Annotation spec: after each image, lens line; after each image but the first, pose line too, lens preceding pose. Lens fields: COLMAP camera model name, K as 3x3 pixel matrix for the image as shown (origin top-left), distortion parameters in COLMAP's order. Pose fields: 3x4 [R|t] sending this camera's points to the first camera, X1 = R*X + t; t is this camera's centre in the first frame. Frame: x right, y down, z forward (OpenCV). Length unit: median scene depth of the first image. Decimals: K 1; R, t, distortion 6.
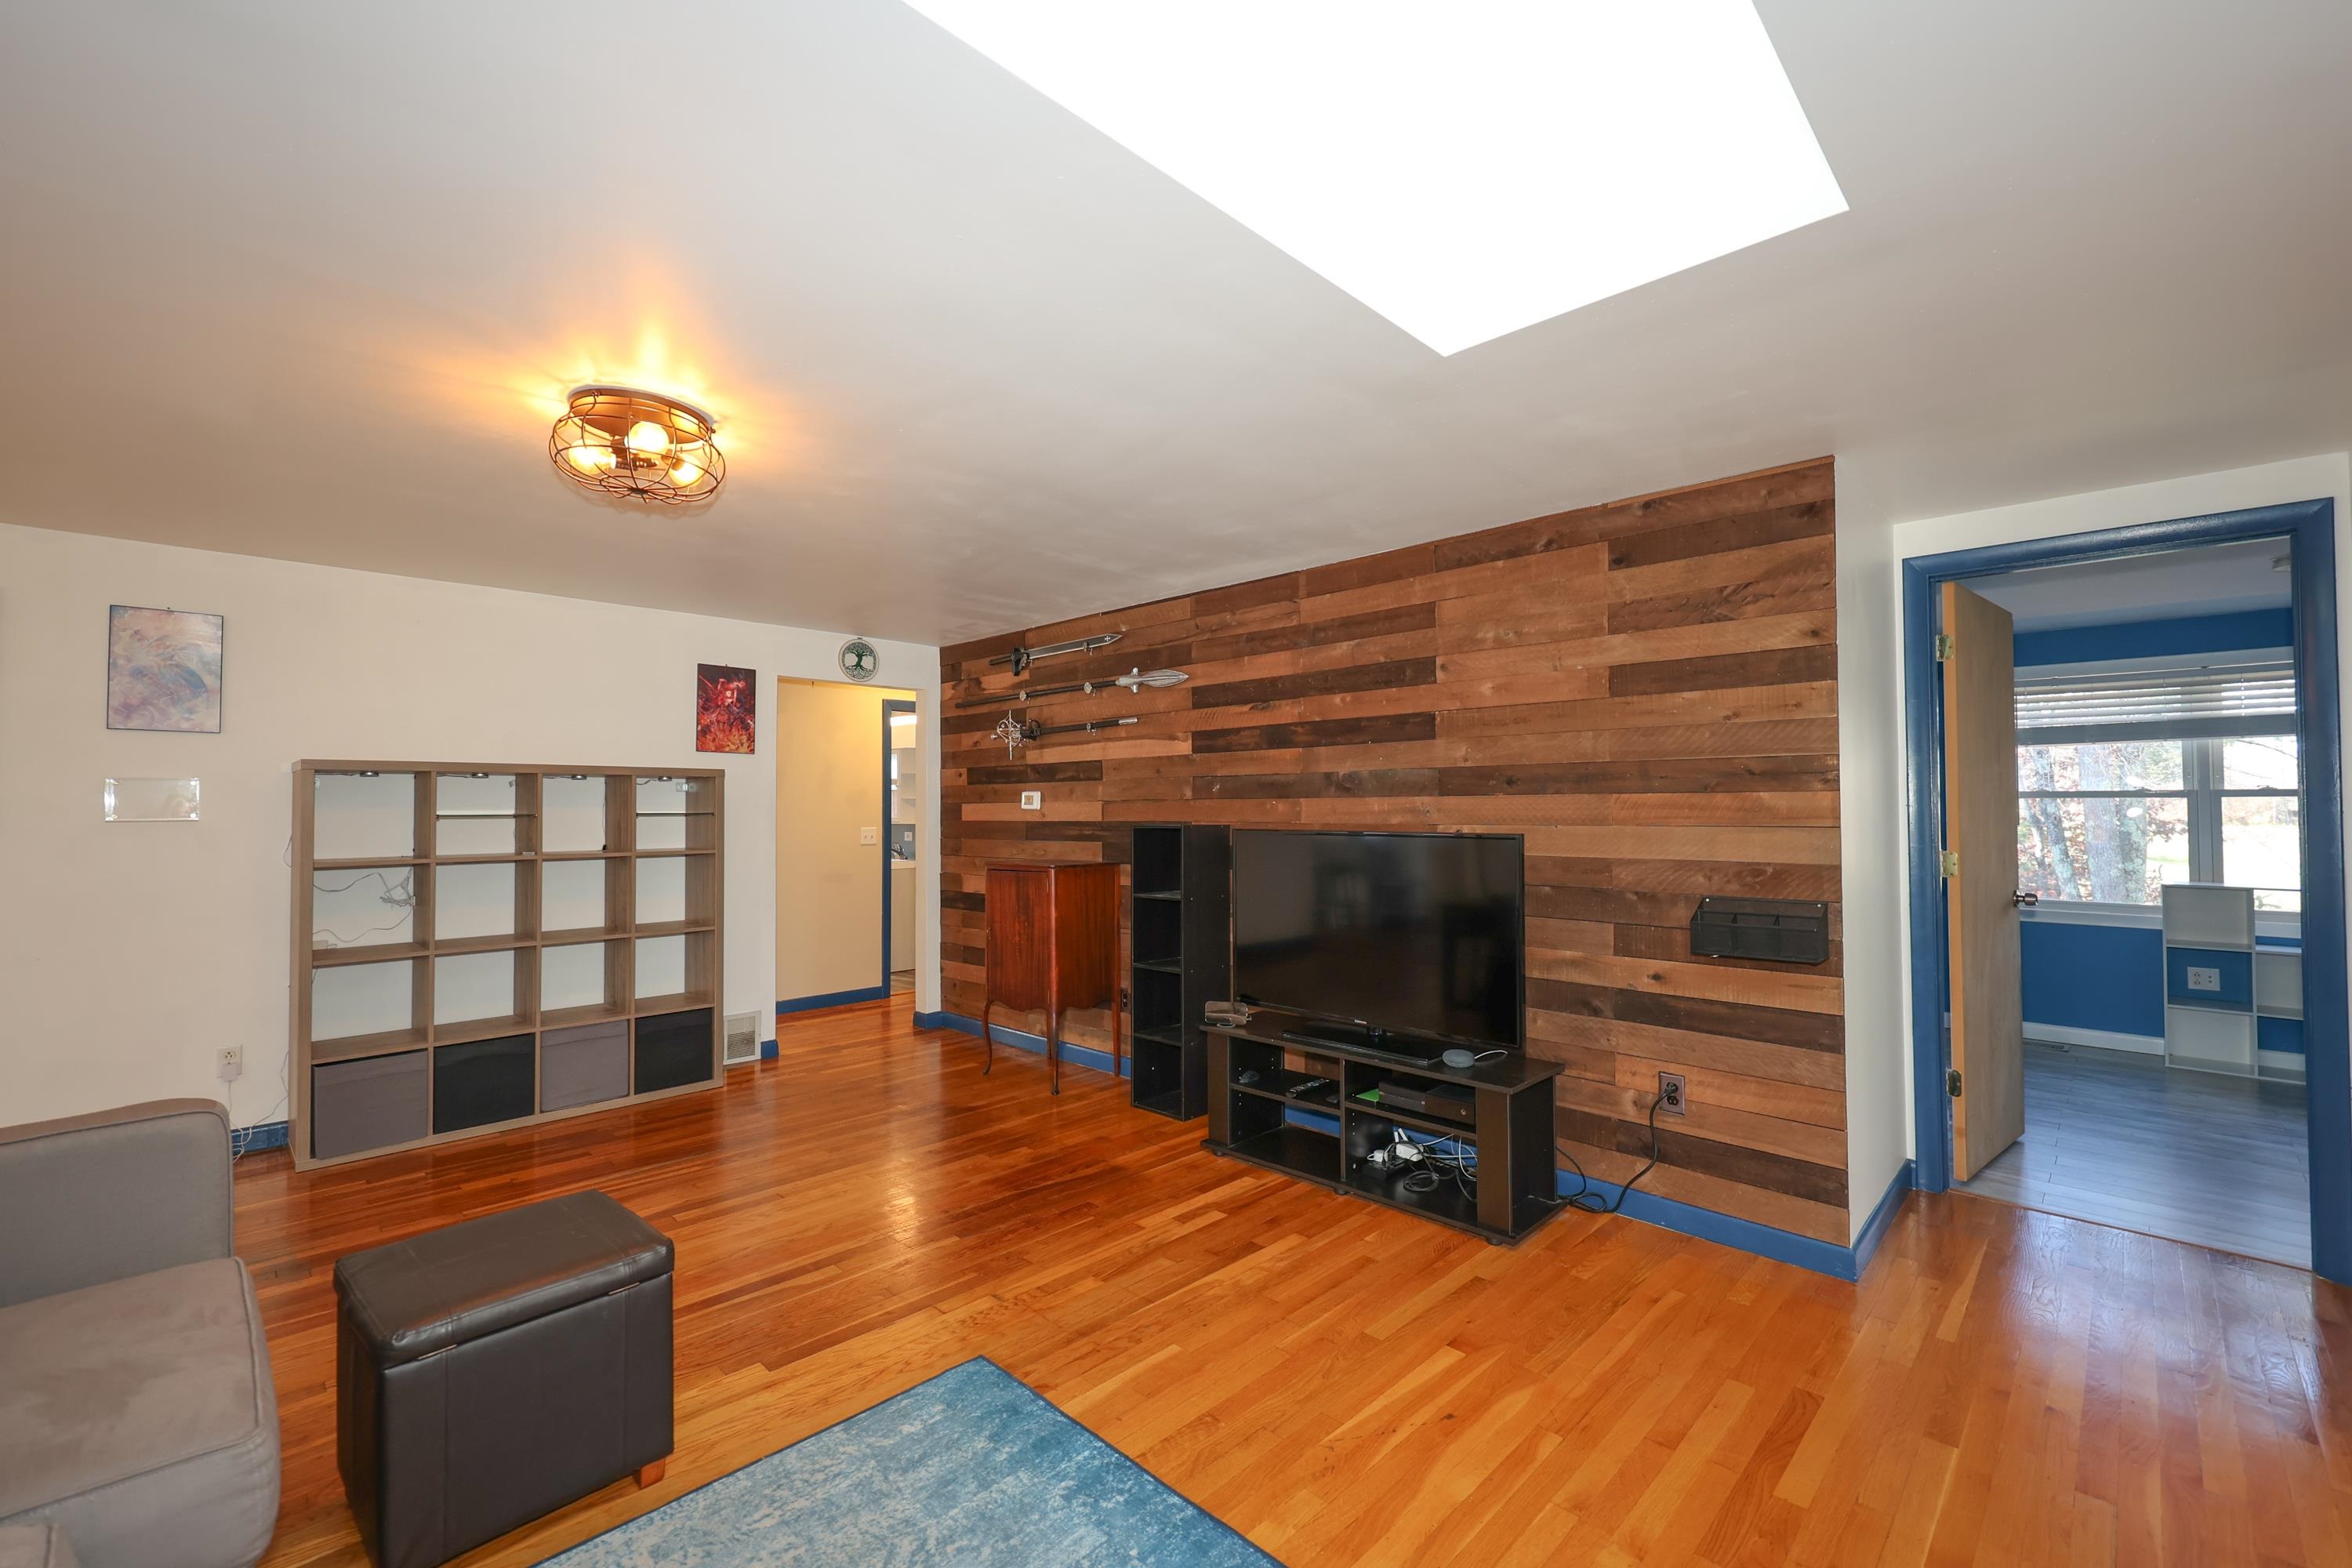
lens RADIAL K [[966.6, 0, 1173.0], [0, 966.6, 791.1], [0, 0, 1]] dist [0.000555, -0.000024]
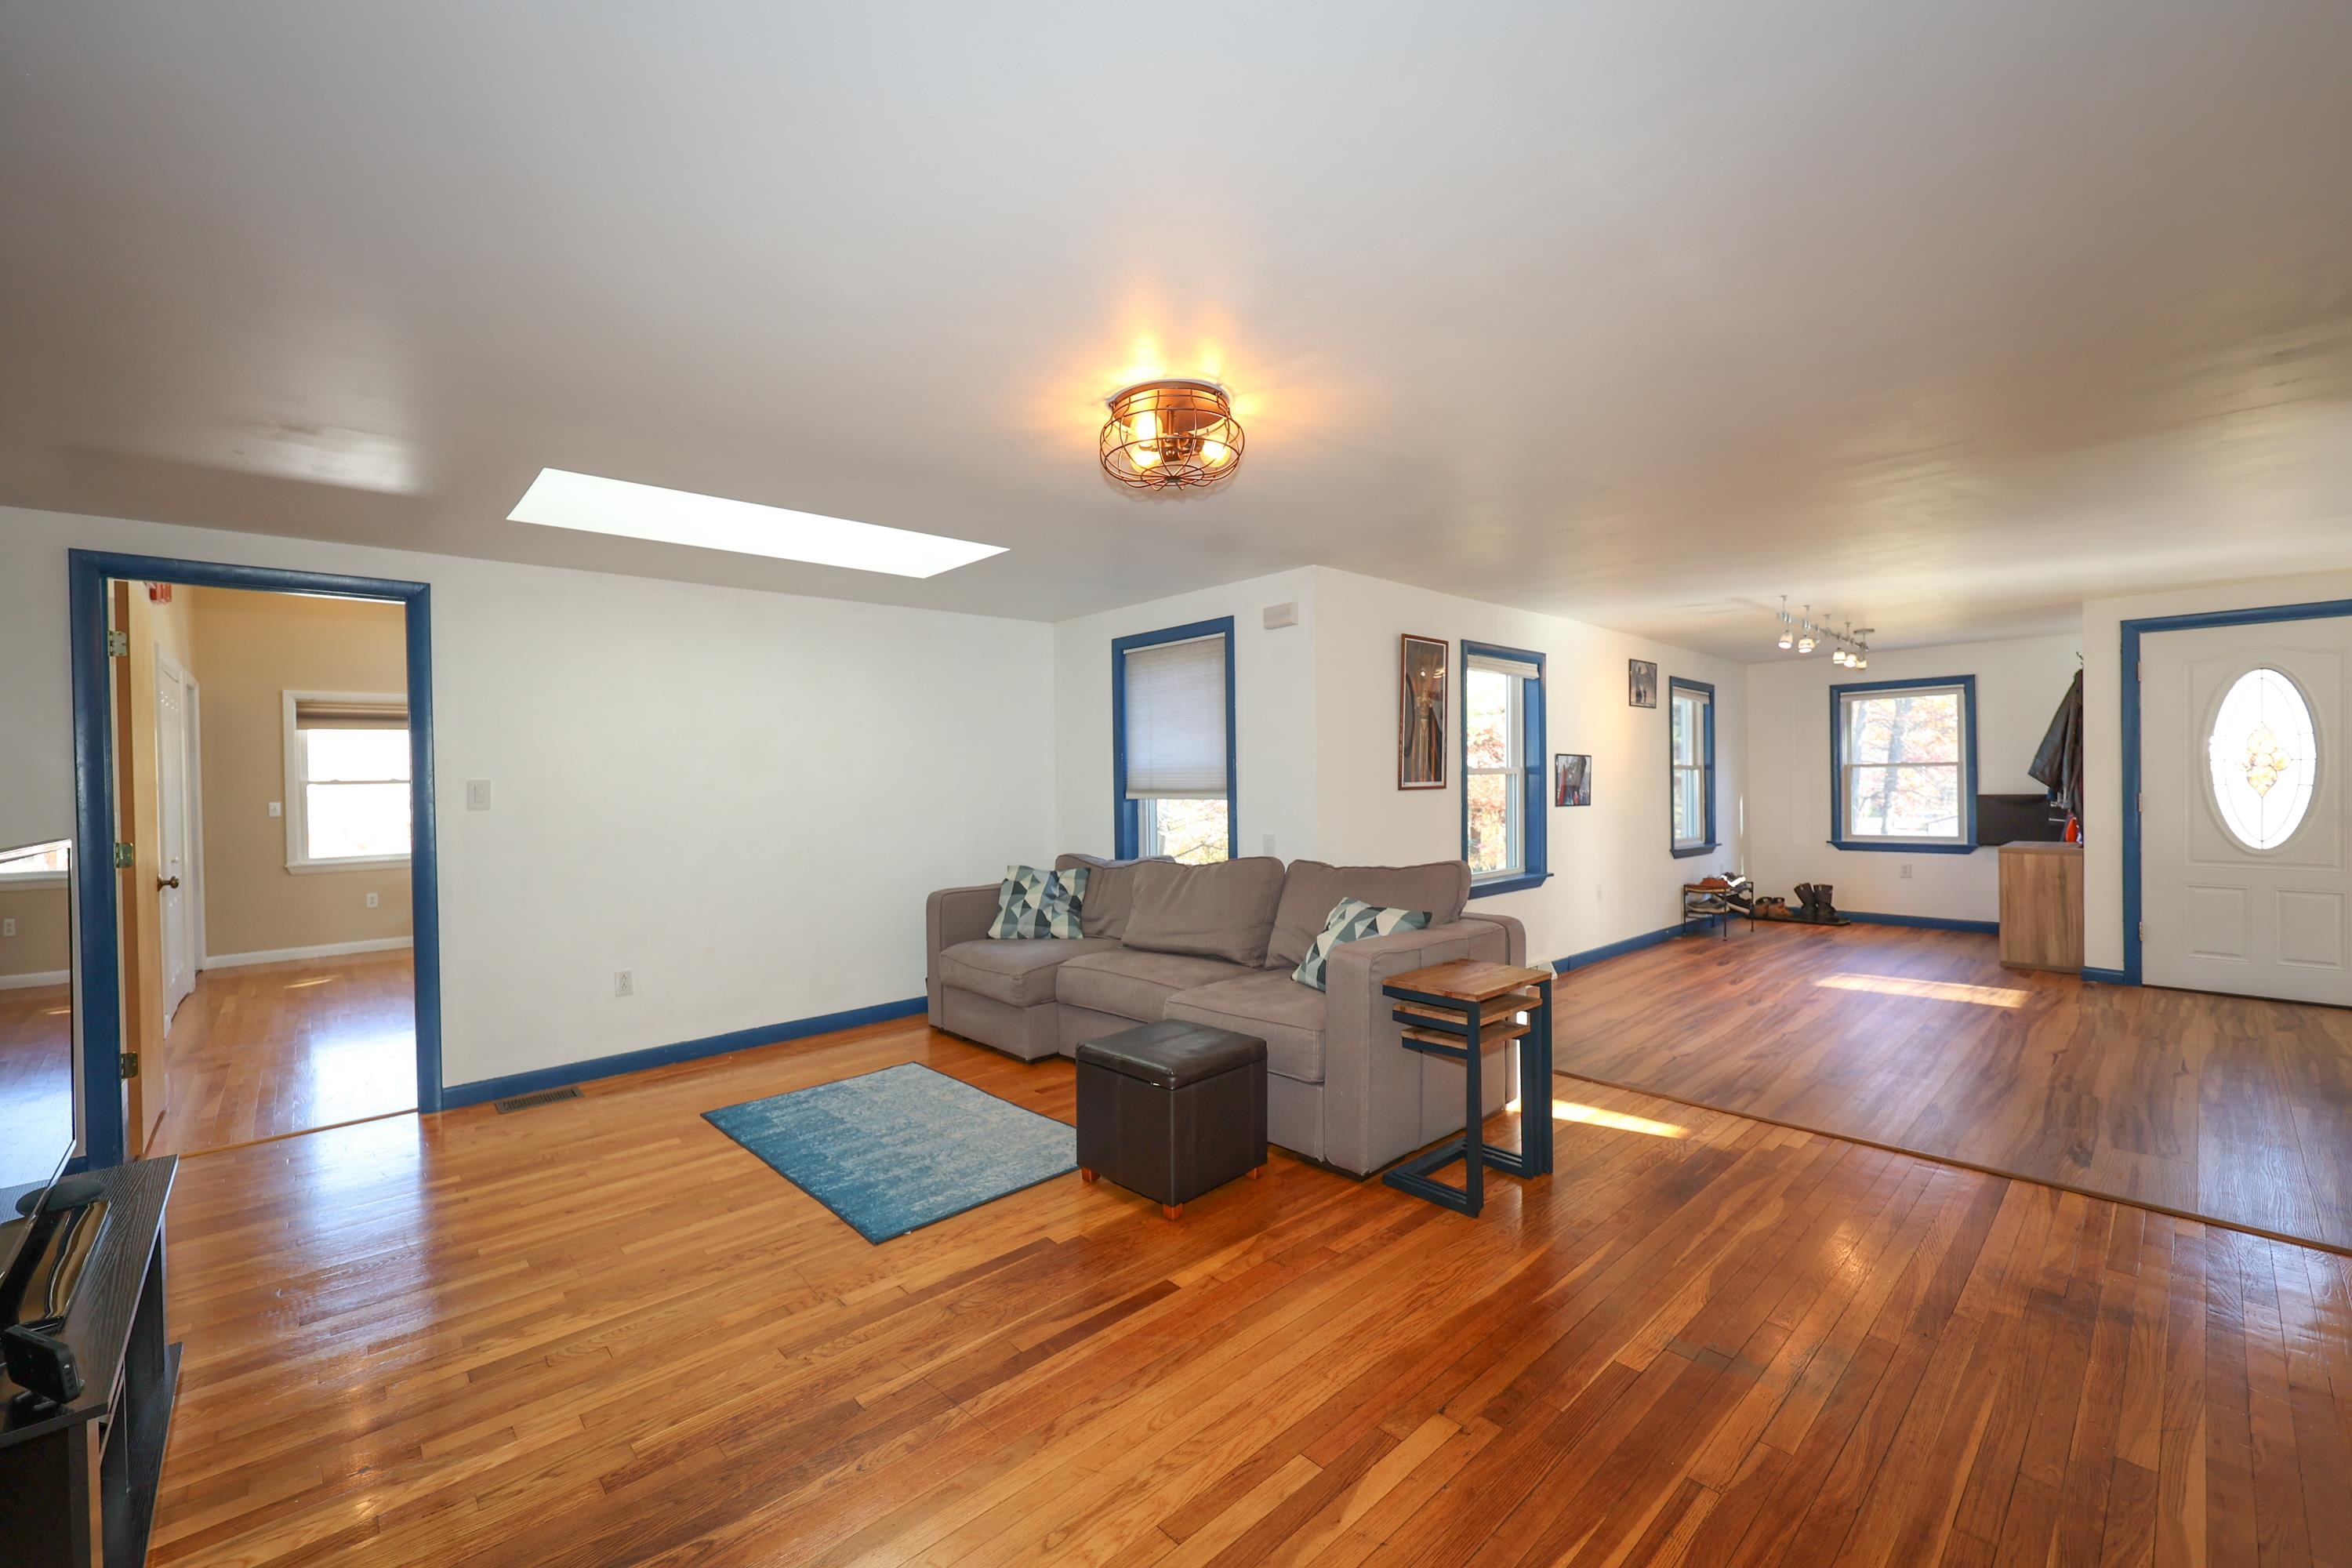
lens RADIAL K [[966.6, 0, 1179.1], [0, 966.6, 788.9], [0, 0, 1]] dist [0.000555, -0.000024]
pose [[-0.999355, 0.006194, 0.035362, -0.618133], [0.005838, 0.999931, -0.010146, 0.035935], [-0.035422, -0.009933, -0.999323, 2.180655]]
